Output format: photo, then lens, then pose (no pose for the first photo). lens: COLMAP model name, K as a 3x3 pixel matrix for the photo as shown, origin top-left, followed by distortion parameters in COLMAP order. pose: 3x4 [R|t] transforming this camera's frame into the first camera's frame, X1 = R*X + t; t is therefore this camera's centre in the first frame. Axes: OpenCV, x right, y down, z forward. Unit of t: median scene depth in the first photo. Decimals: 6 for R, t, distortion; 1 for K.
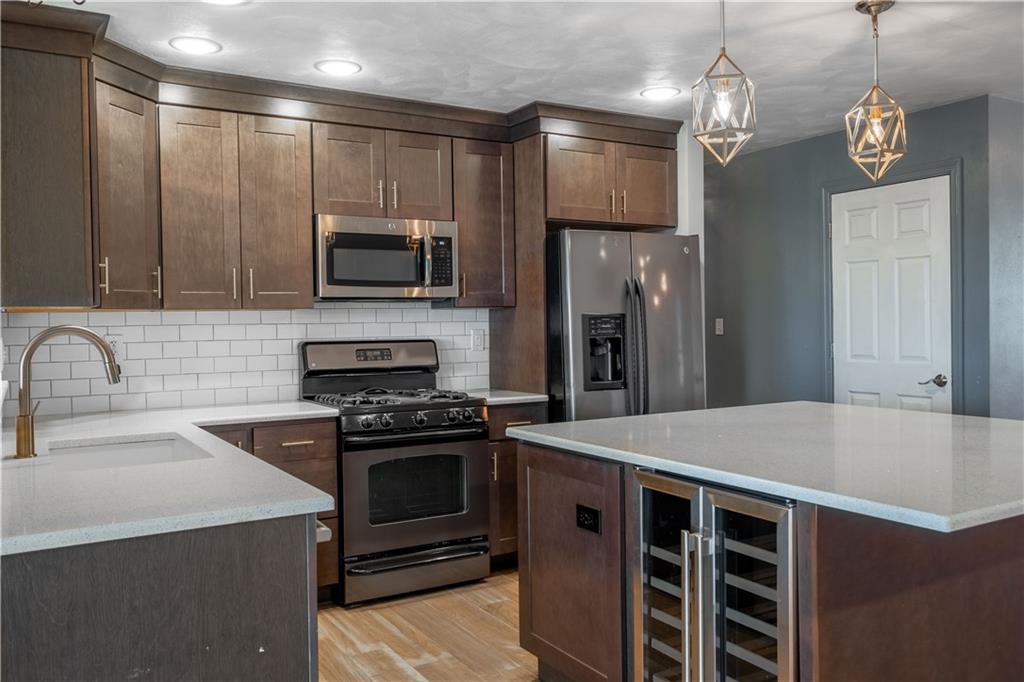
lens RADIAL K [[832.6, 0, 539.2], [0, 832.6, 331.2], [0, 0, 1]] dist [0.006662, 0.009054]
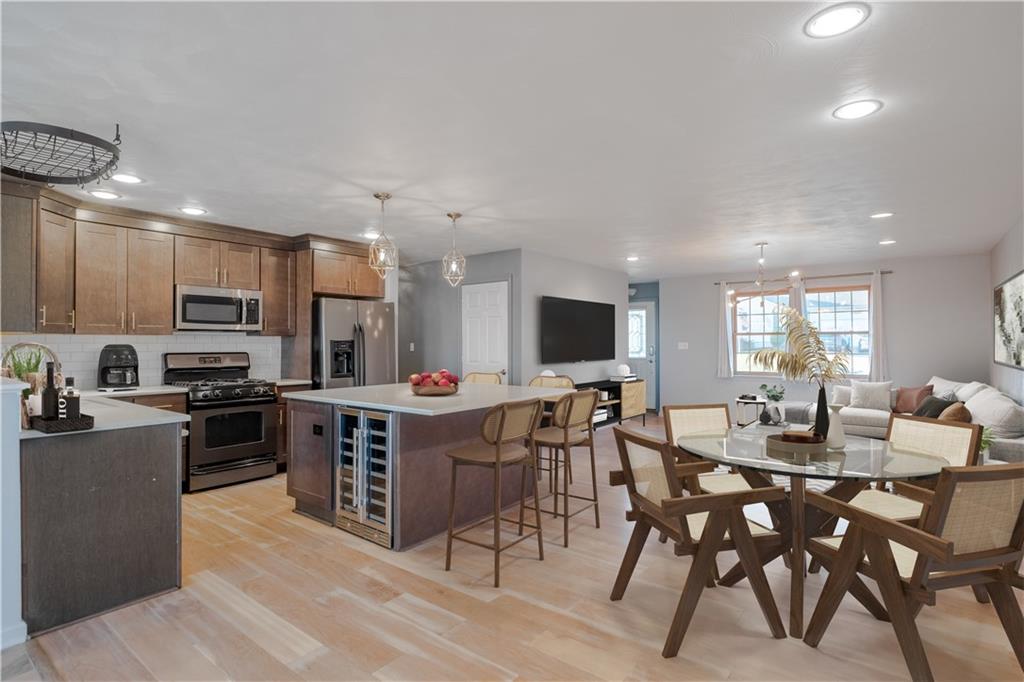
lens RADIAL K [[502.5, 0, 529.5], [0, 502.5, 337.8], [0, 0, 1]] dist [0.002542, -0.001960]
pose [[0.931634, 0.017024, 0.362998, 0.062503], [-0.008167, 0.999631, -0.025919, 0.001853], [-0.363306, 0.021182, 0.931429, -0.332372]]
